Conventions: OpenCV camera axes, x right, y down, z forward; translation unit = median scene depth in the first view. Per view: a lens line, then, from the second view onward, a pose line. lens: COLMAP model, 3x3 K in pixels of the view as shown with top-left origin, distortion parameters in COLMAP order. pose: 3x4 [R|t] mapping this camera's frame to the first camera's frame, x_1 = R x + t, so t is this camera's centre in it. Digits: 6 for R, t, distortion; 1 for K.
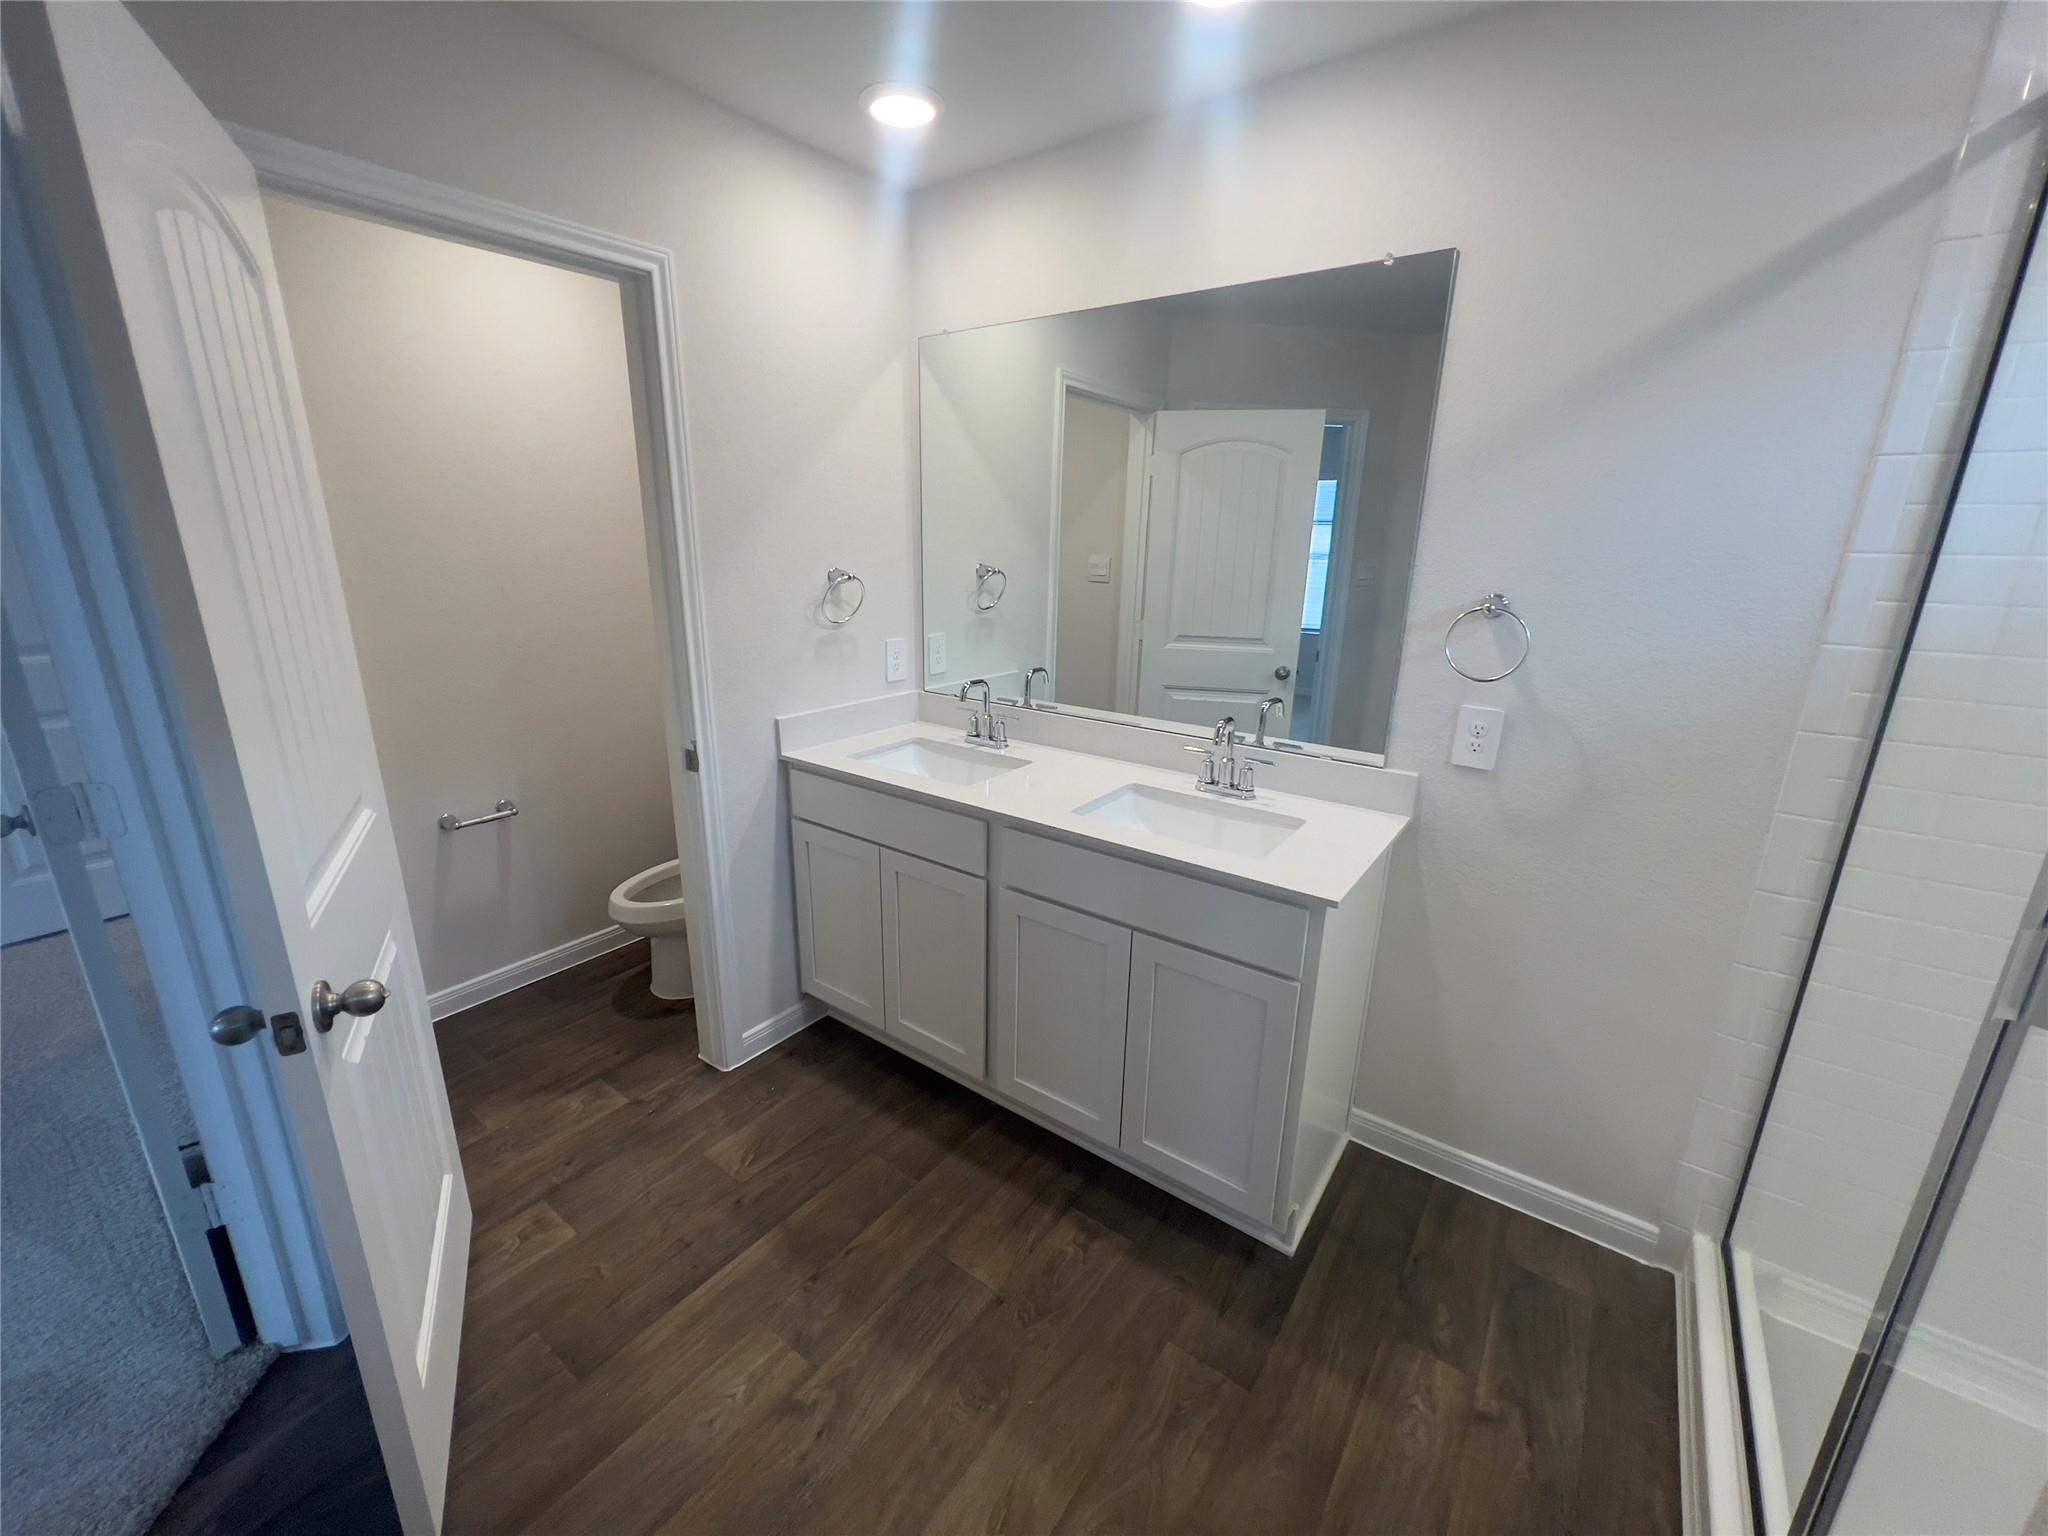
lens RADIAL K [[818.0, 0, 1008.3], [0, 818.0, 771.9], [0, 0, 1]] dist [0.002405, 0.000294]
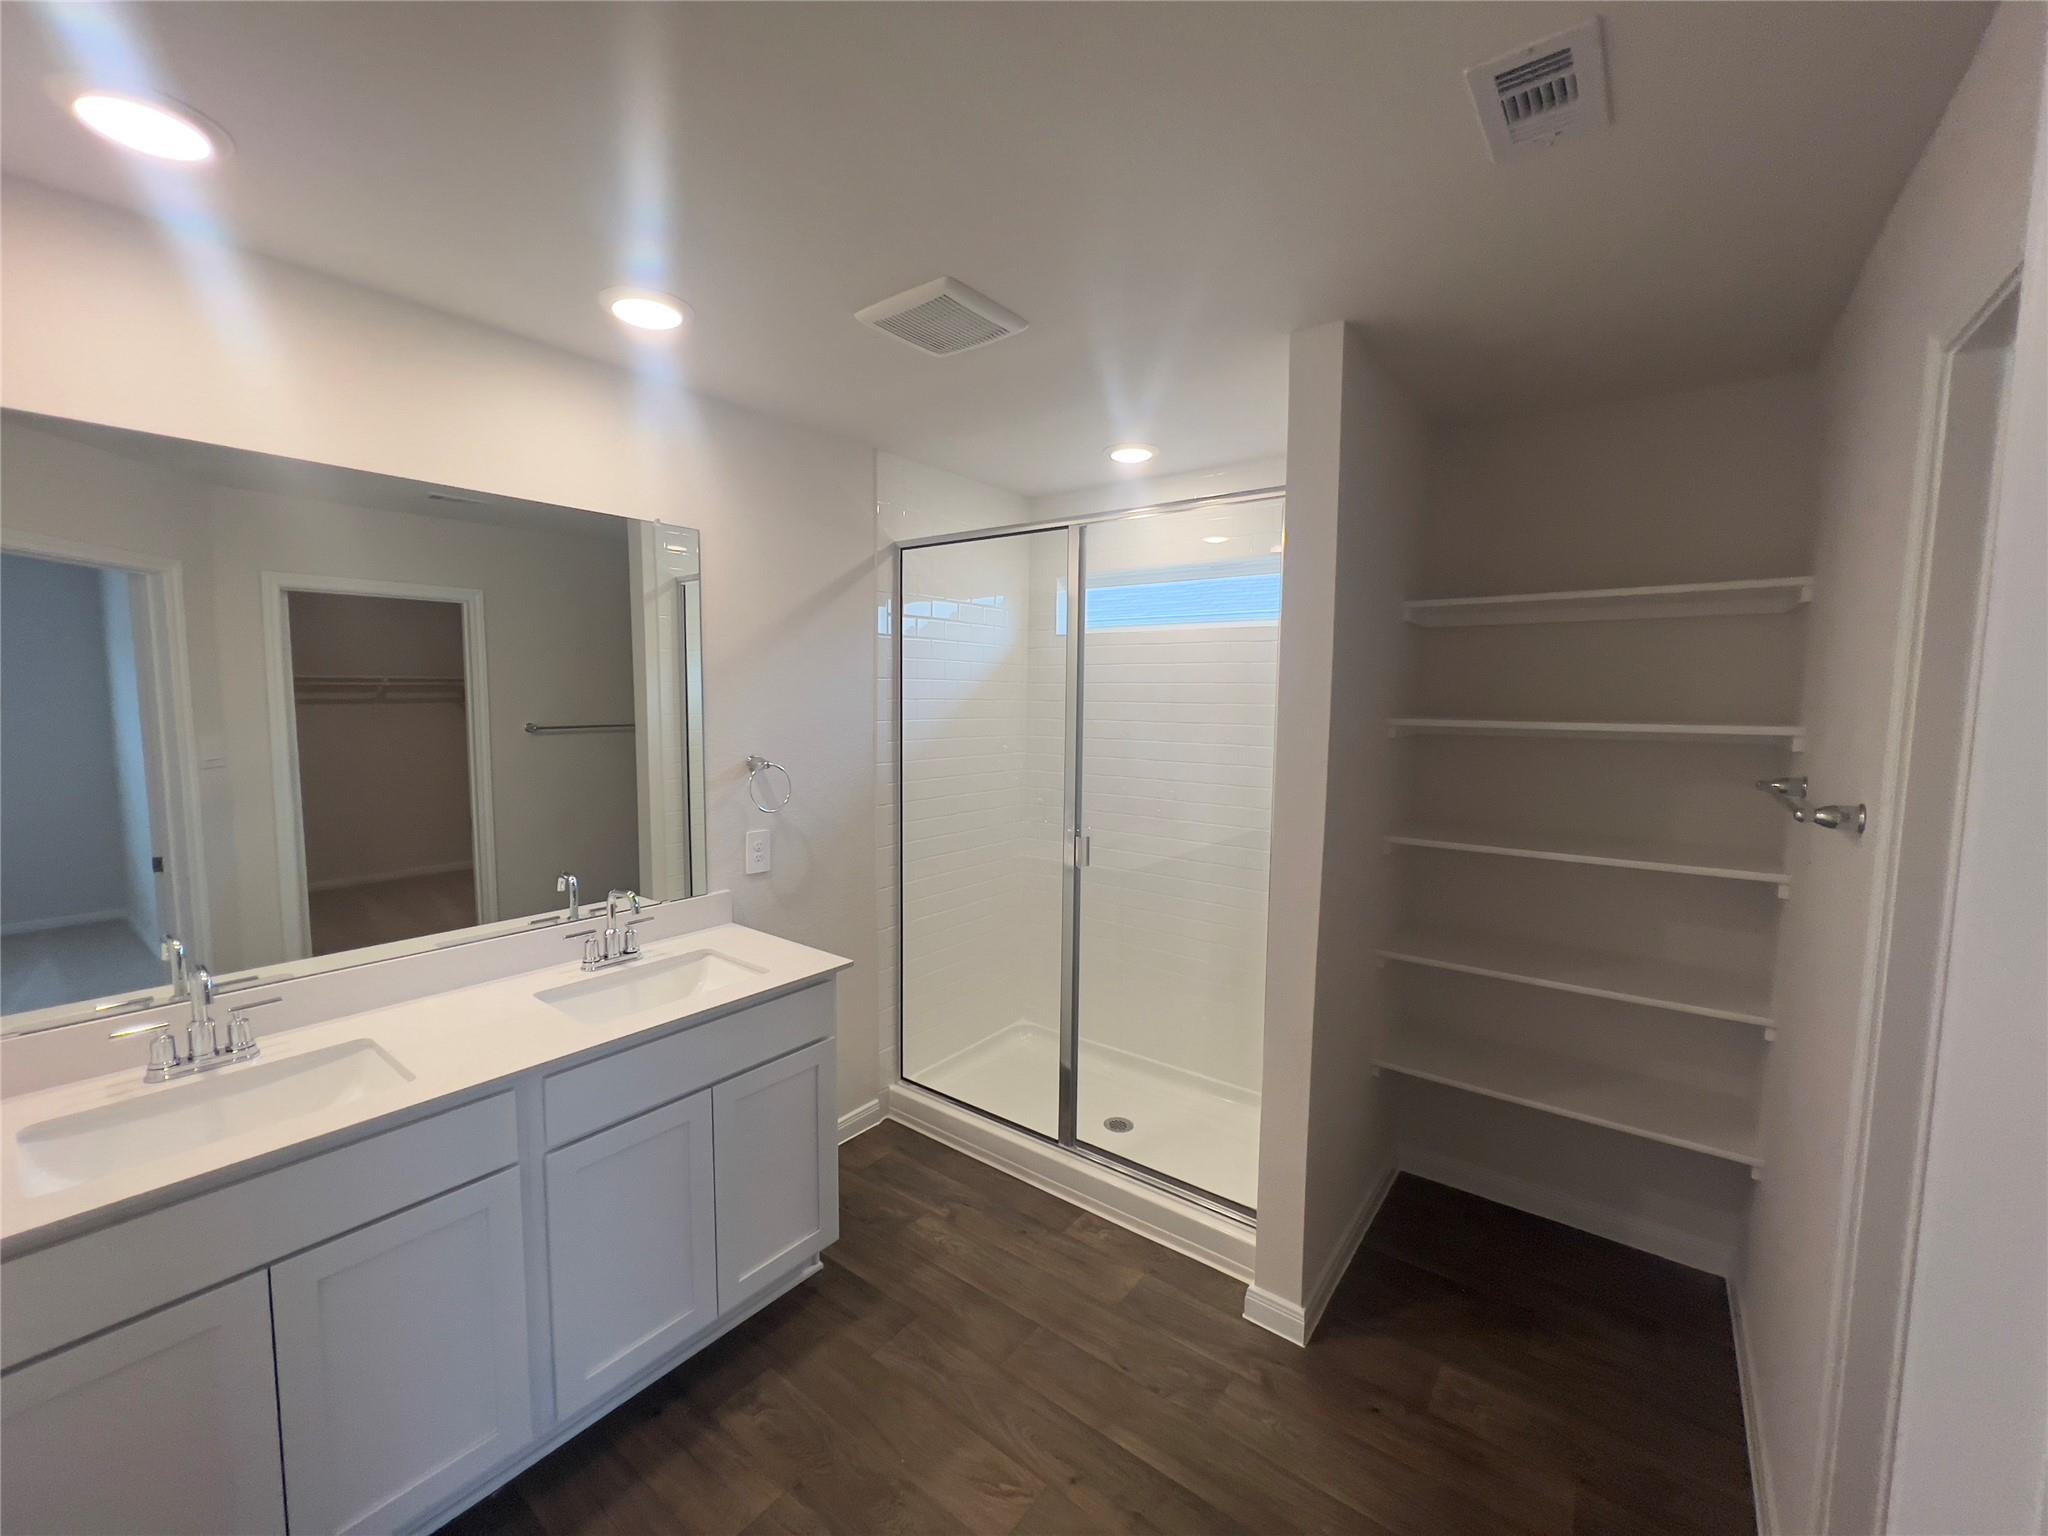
lens RADIAL K [[818.0, 0, 1036.6], [0, 818.0, 787.6], [0, 0, 1]] dist [0.002405, 0.000294]
pose [[0.009368, -0.128908, 0.991612, -0.843286], [0.278875, 0.952648, 0.121208, -0.187572], [-0.960282, 0.275401, 0.044874, 0.428980]]
